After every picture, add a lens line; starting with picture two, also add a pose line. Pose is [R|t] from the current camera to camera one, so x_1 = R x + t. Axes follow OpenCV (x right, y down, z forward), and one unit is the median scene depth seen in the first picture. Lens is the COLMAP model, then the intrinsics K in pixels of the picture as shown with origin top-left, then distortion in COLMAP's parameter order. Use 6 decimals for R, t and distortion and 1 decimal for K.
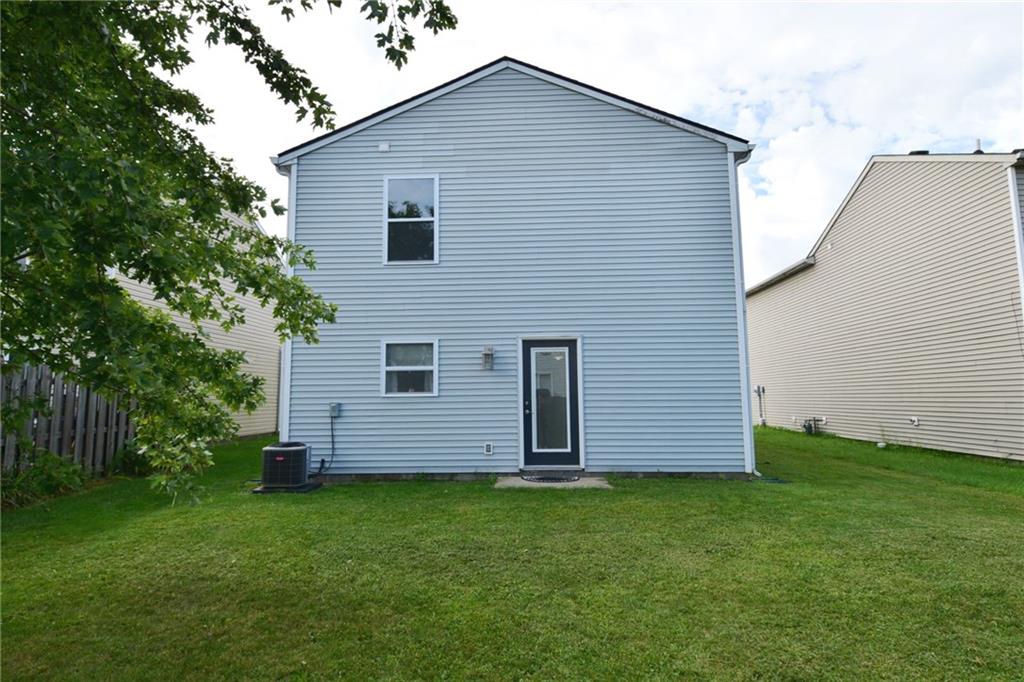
lens RADIAL K [[576.0, 0, 511.6], [0, 576.0, 336.5], [0, 0, 1]] dist [-0.004347, -0.000249]
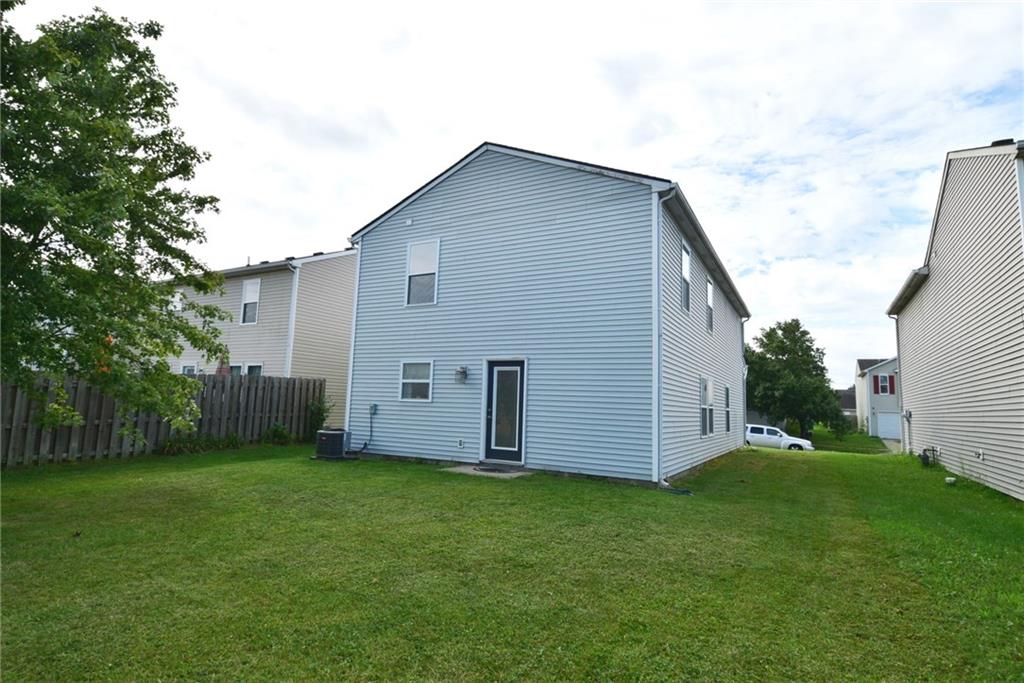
lens RADIAL K [[531.1, 0, 512.9], [0, 531.1, 343.9], [0, 0, 1]] dist [-0.006723, -0.008442]
pose [[0.893500, -0.011423, -0.448918, 0.605776], [0.003490, 0.999823, -0.018495, -0.009857], [0.449050, 0.014959, 0.893381, -0.034966]]
